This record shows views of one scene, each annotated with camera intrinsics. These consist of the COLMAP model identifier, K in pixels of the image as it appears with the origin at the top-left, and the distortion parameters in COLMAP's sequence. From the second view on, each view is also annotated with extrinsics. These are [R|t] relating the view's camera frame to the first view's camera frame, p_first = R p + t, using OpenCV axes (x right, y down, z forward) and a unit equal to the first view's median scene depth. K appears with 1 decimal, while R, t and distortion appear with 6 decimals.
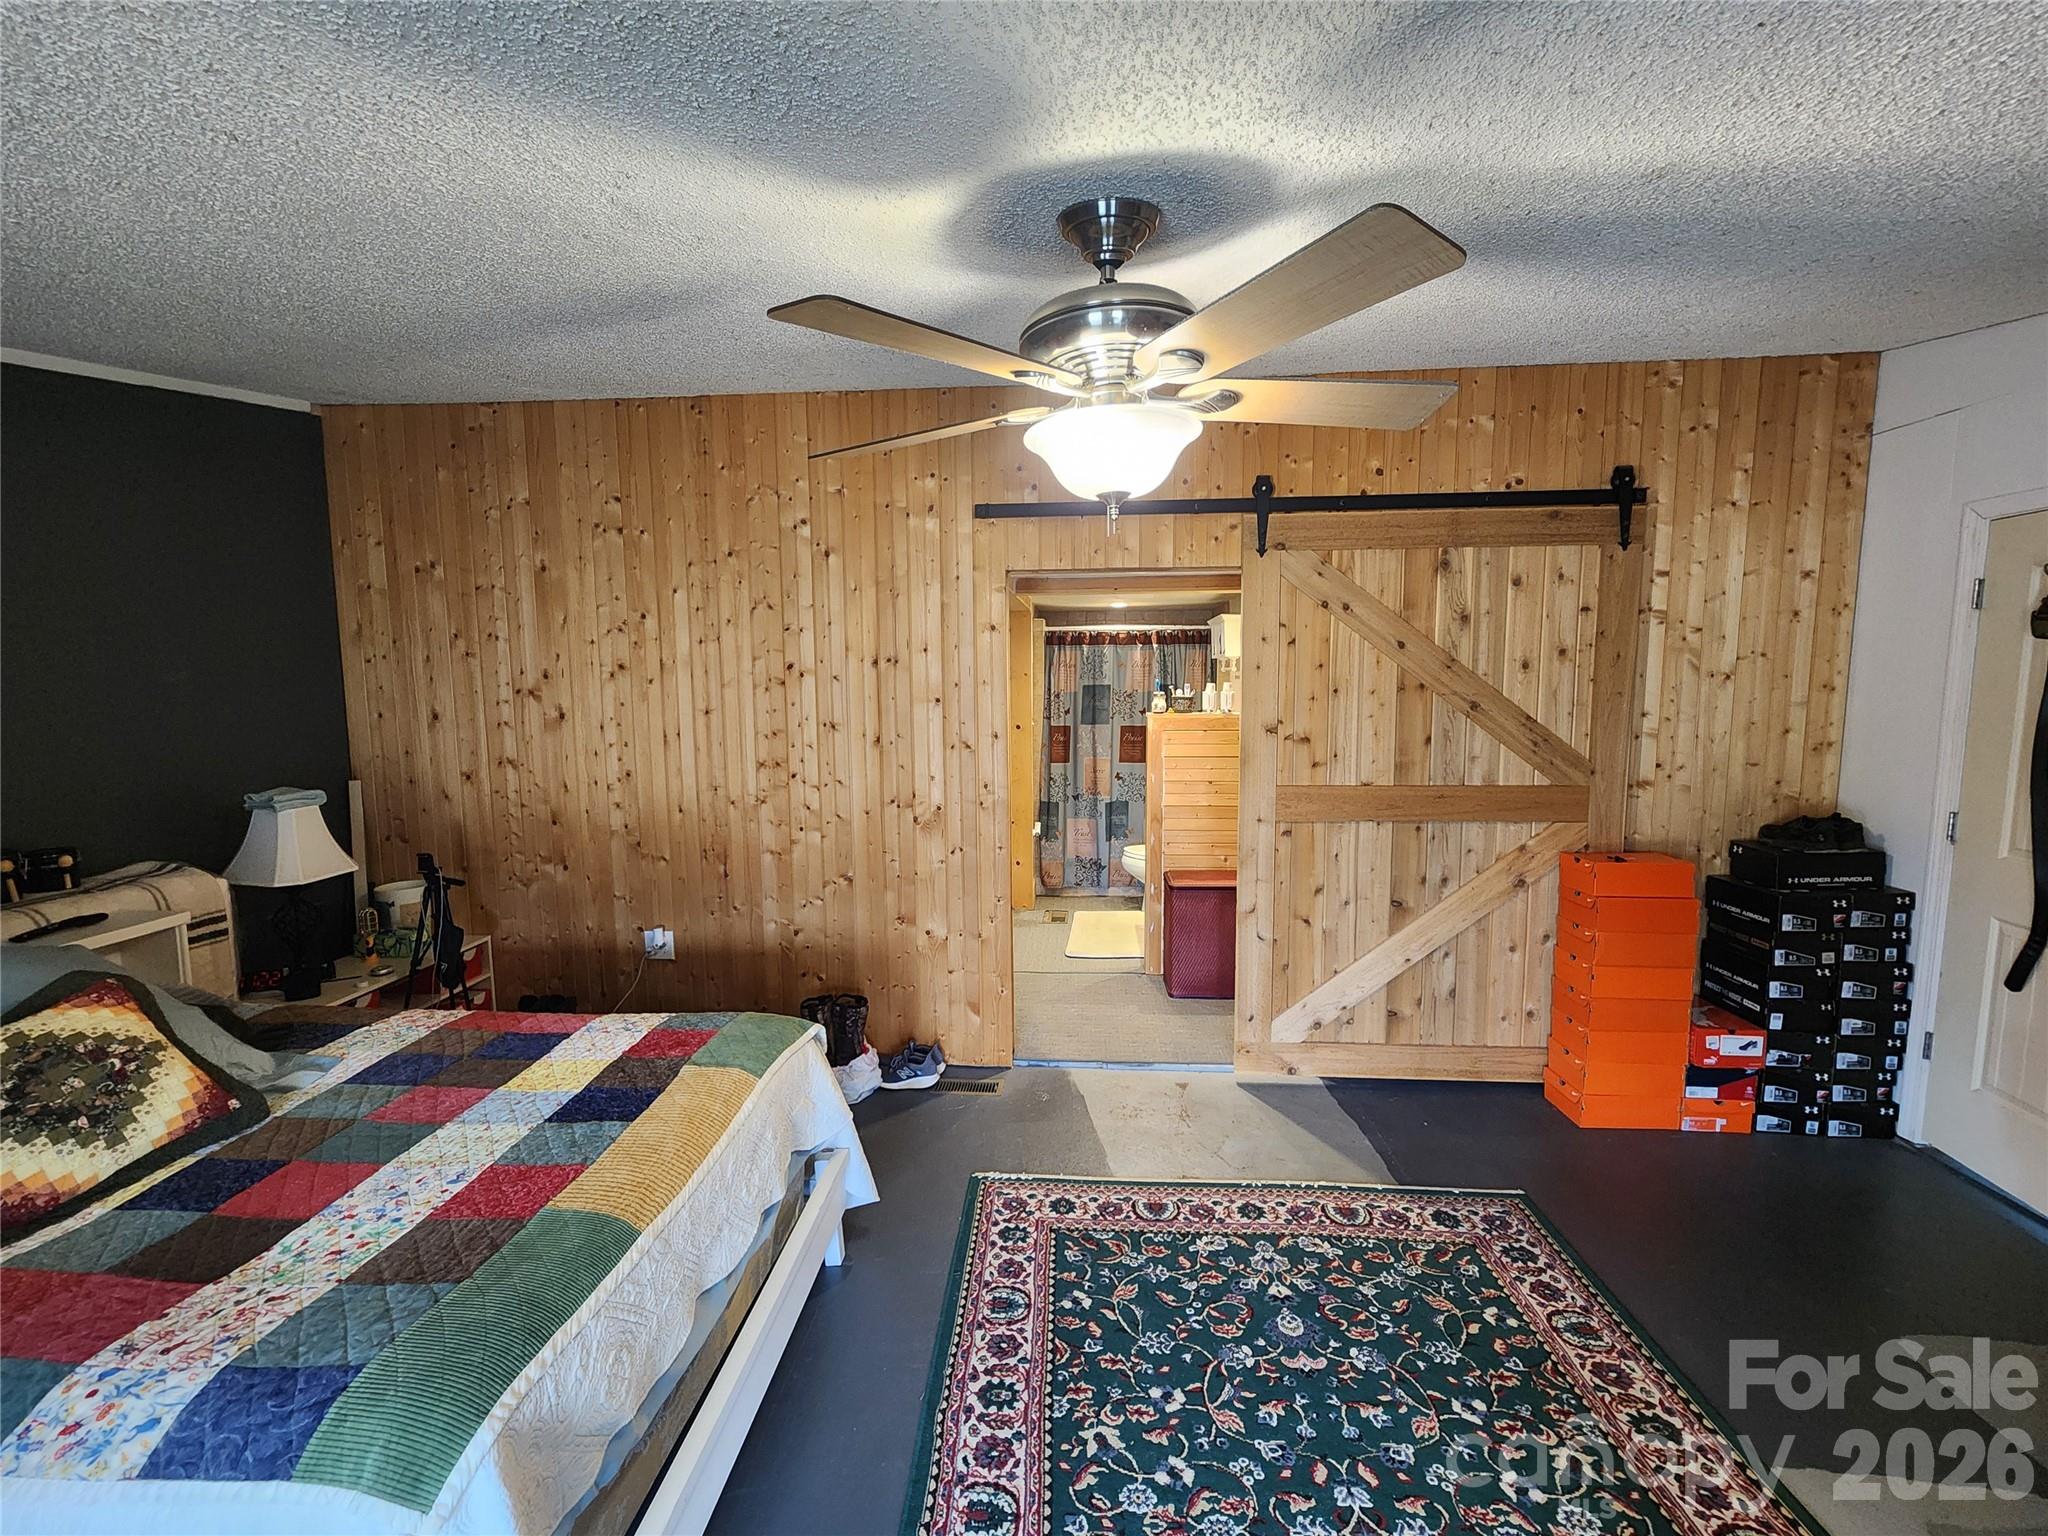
lens RADIAL K [[846.4, 0, 1025.0], [0, 846.4, 762.5], [0, 0, 1]] dist [0.001448, 0.000500]
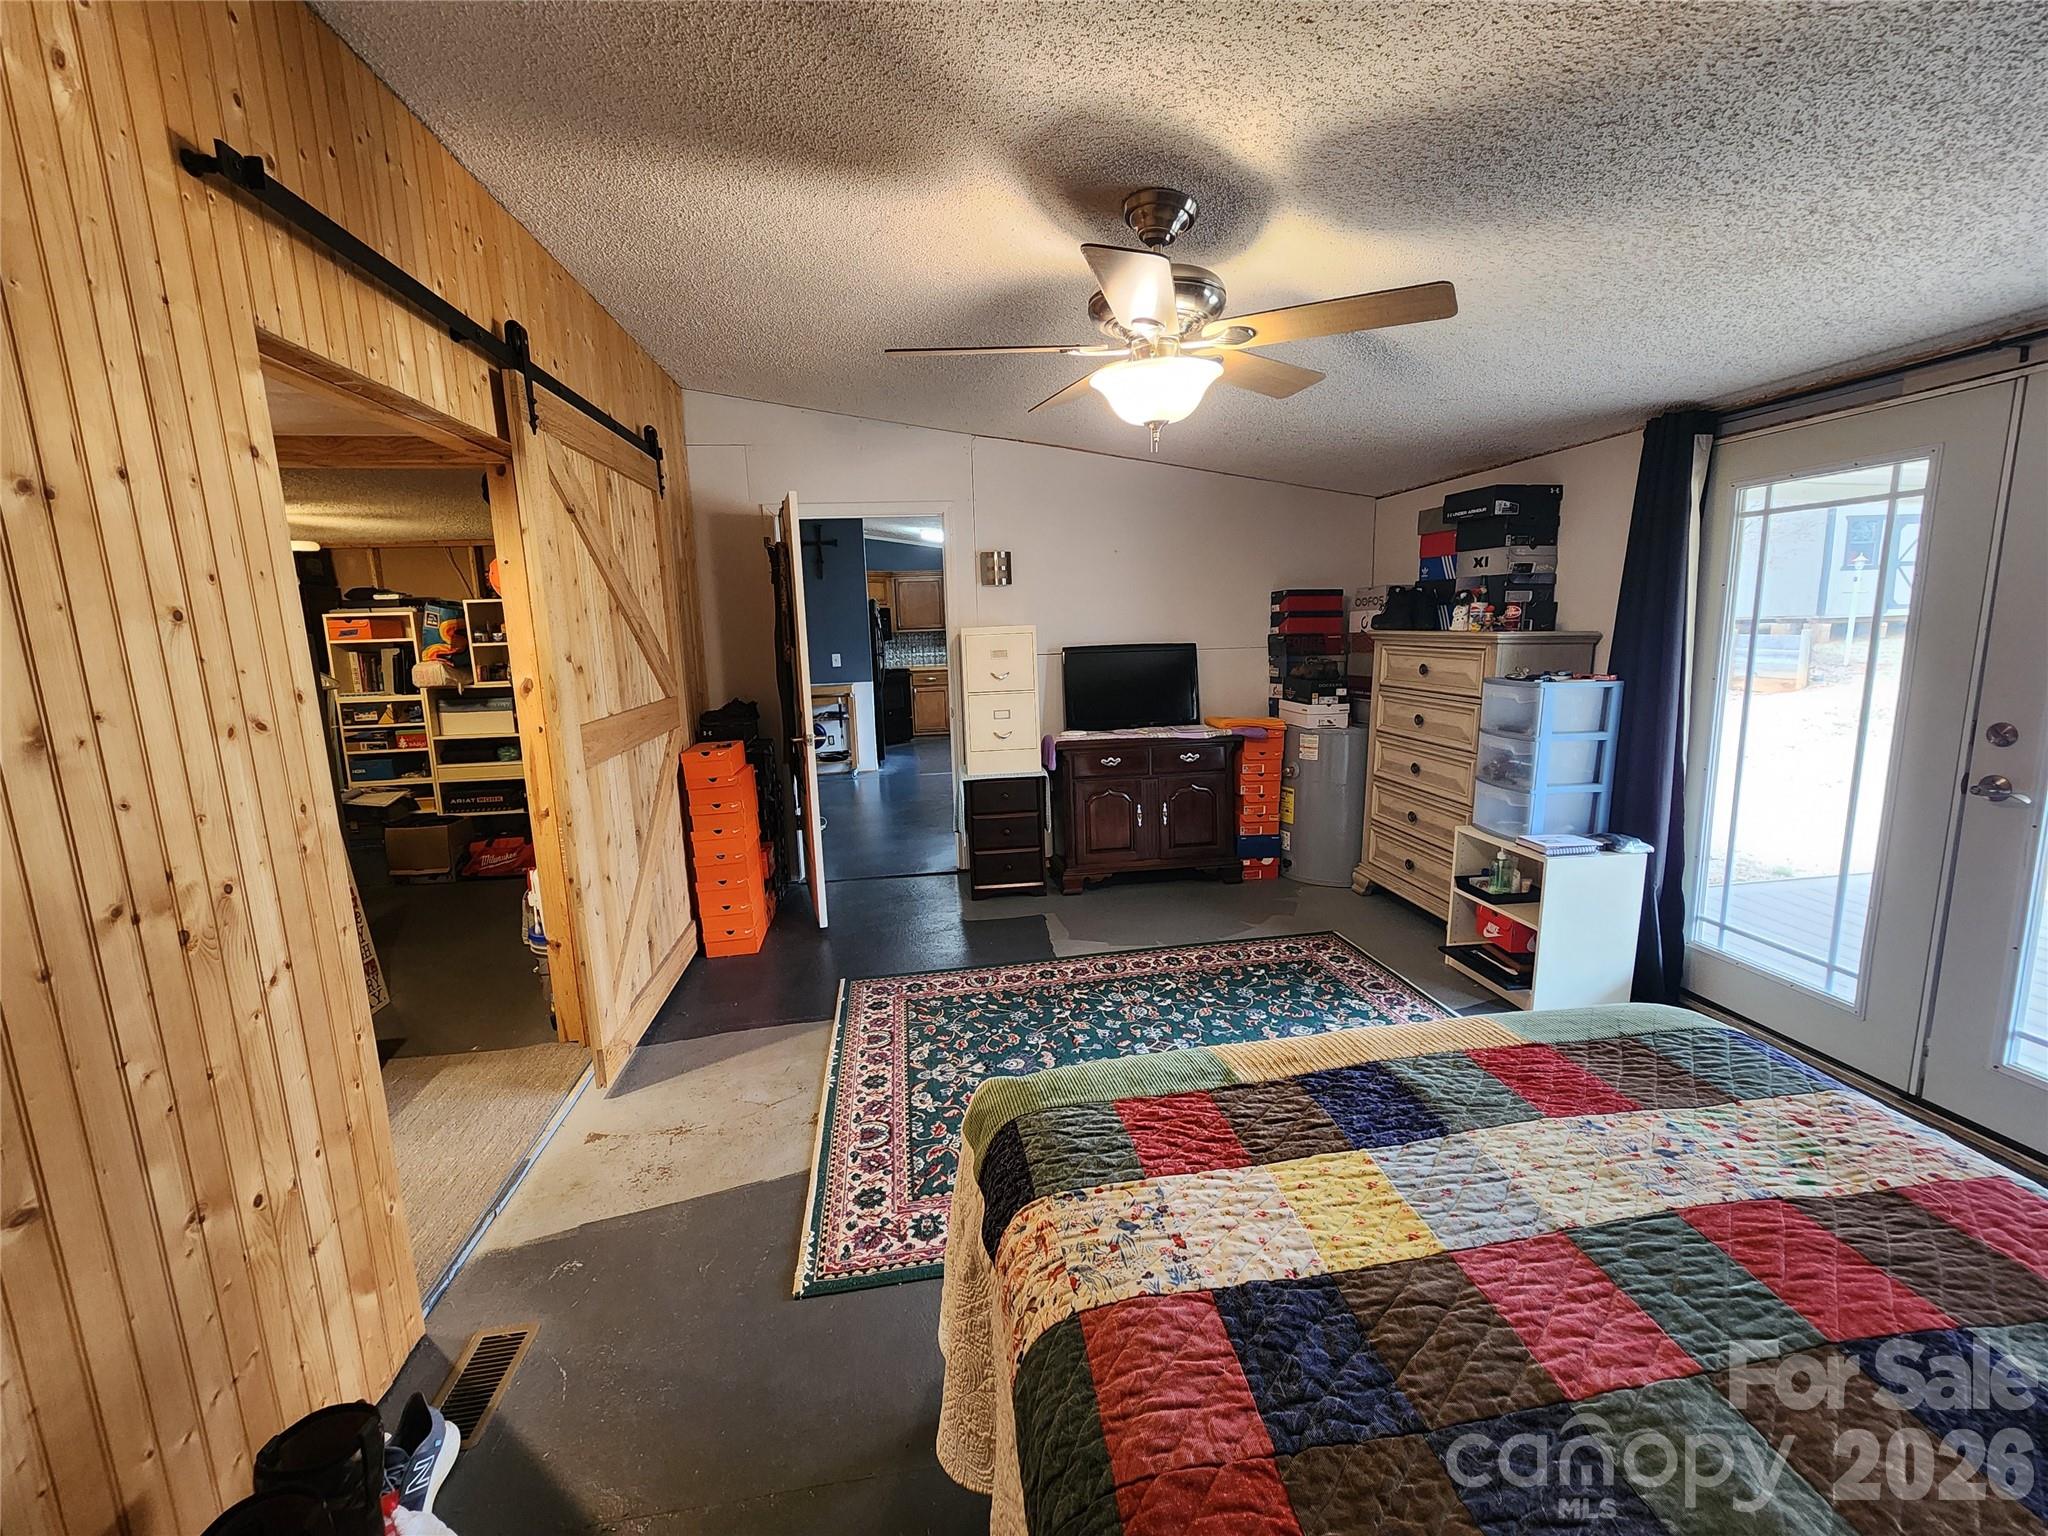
lens RADIAL K [[846.8, 0, 1018.3], [0, 846.8, 761.2], [0, 0, 1]] dist [0.000877, -0.000236]
pose [[-0.207614, -0.145790, 0.967286, -0.899984], [0.131507, 0.975695, 0.175284, -0.041139], [-0.969331, 0.163596, -0.183395, 1.133959]]
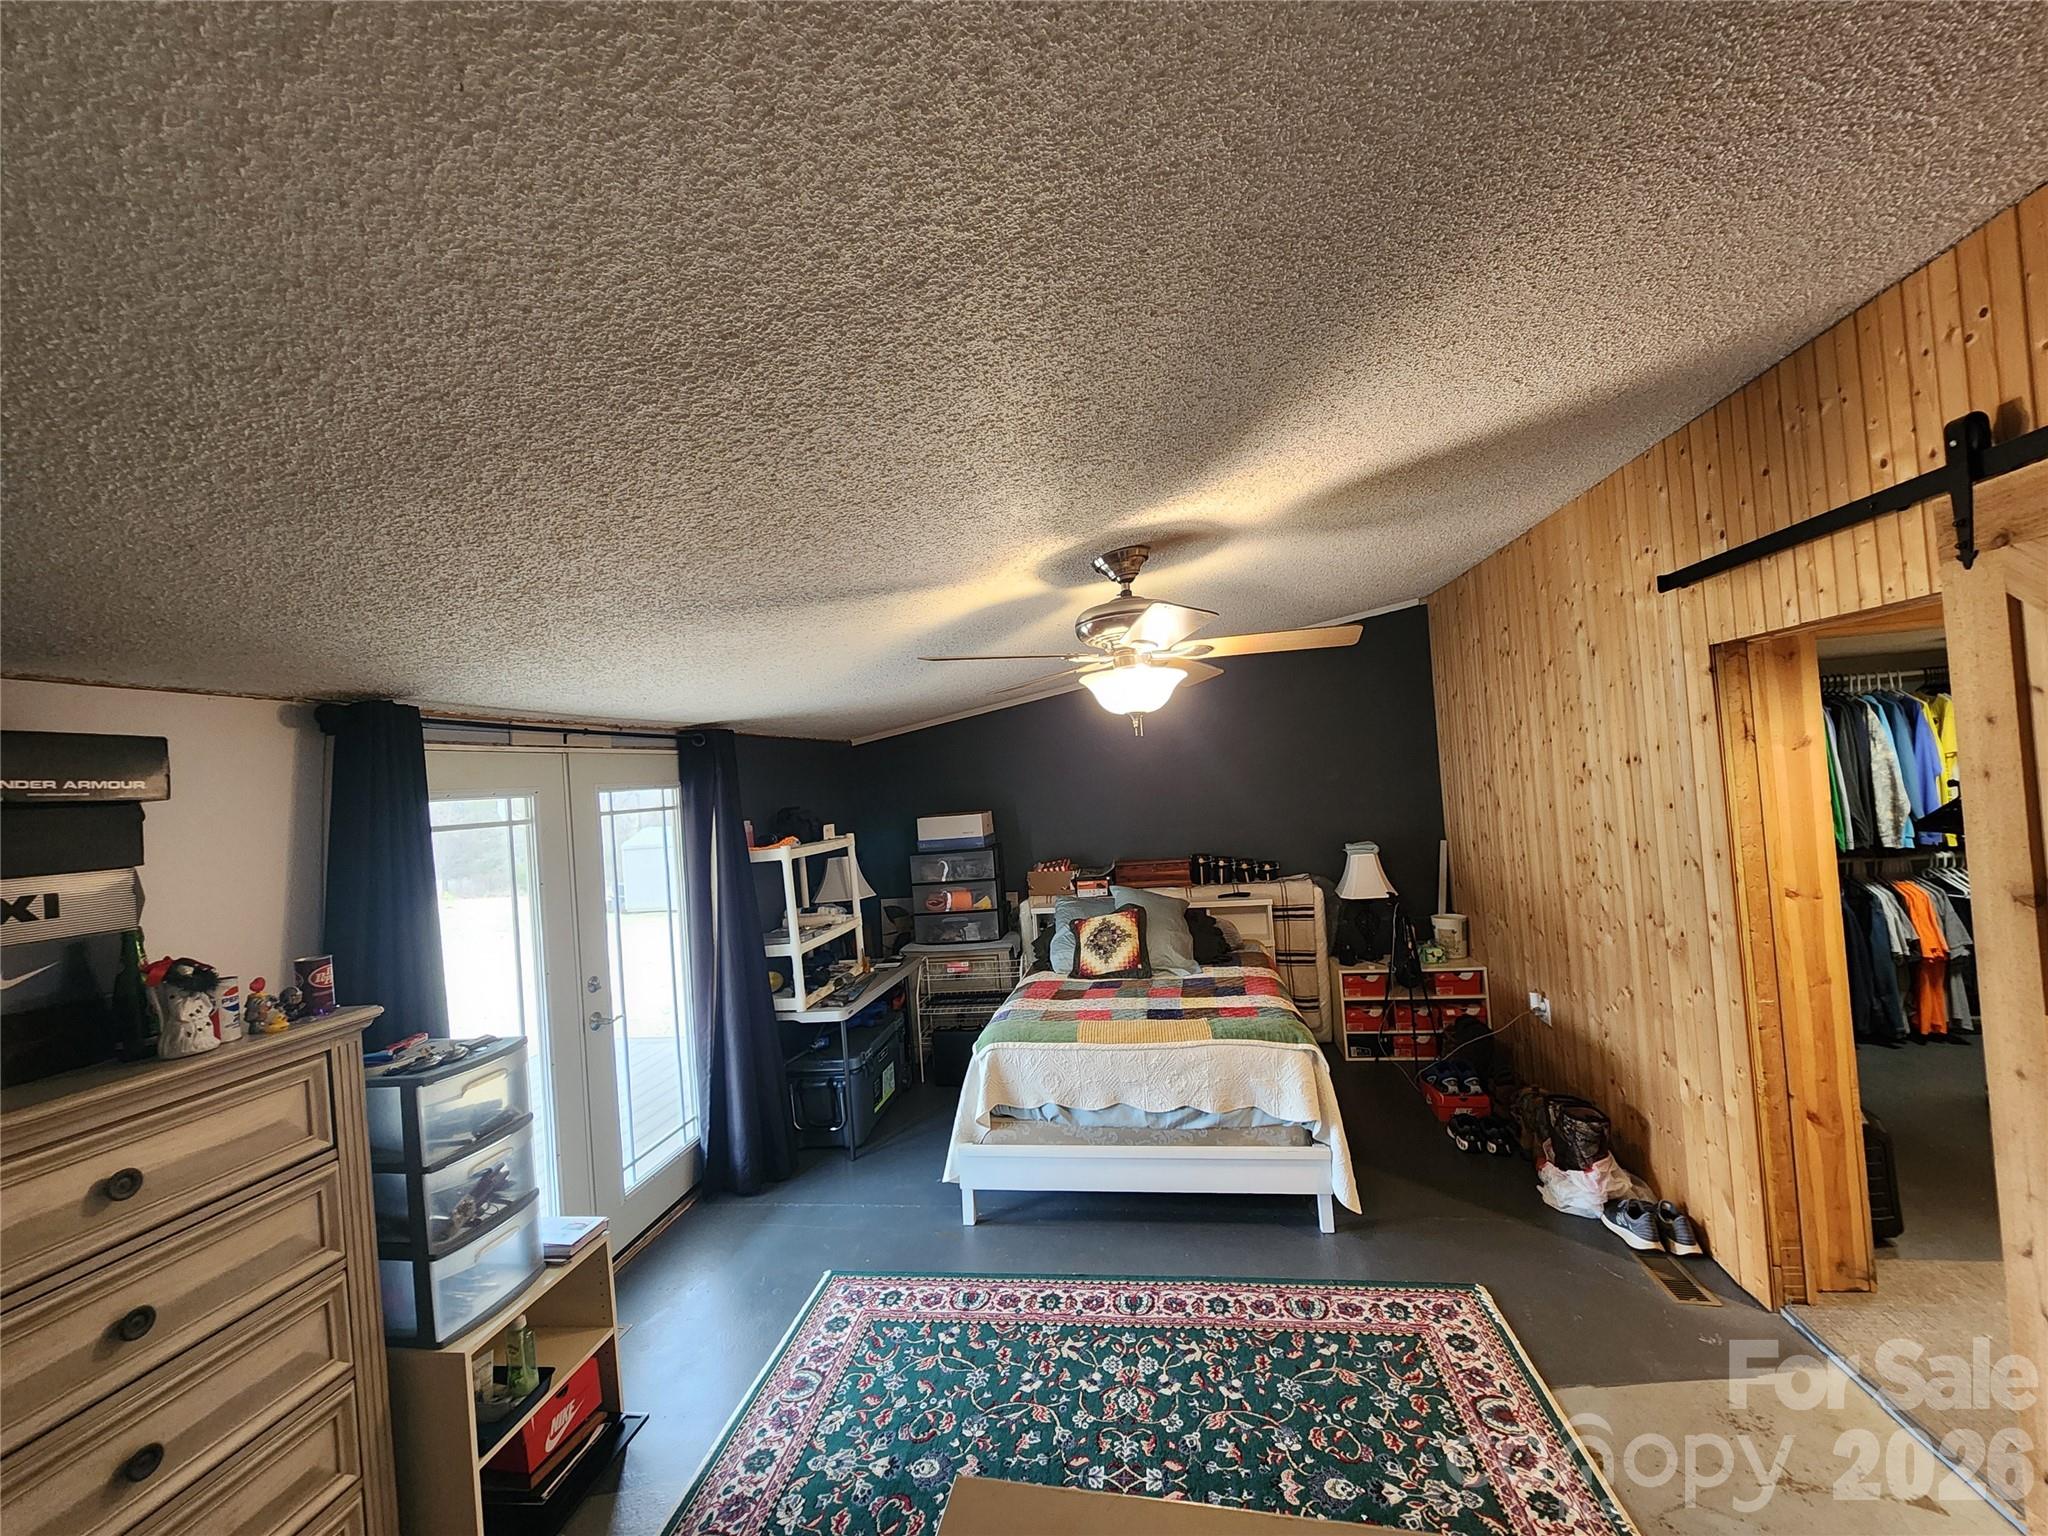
lens RADIAL K [[846.8, 0, 1018.3], [0, 846.8, 761.2], [0, 0, 1]] dist [0.000877, -0.000236]
pose [[-0.102792, -0.006977, -0.994678, 1.292620], [-0.027605, 0.999610, -0.004159, -0.153009], [0.994320, 0.027030, -0.102945, 0.693461]]
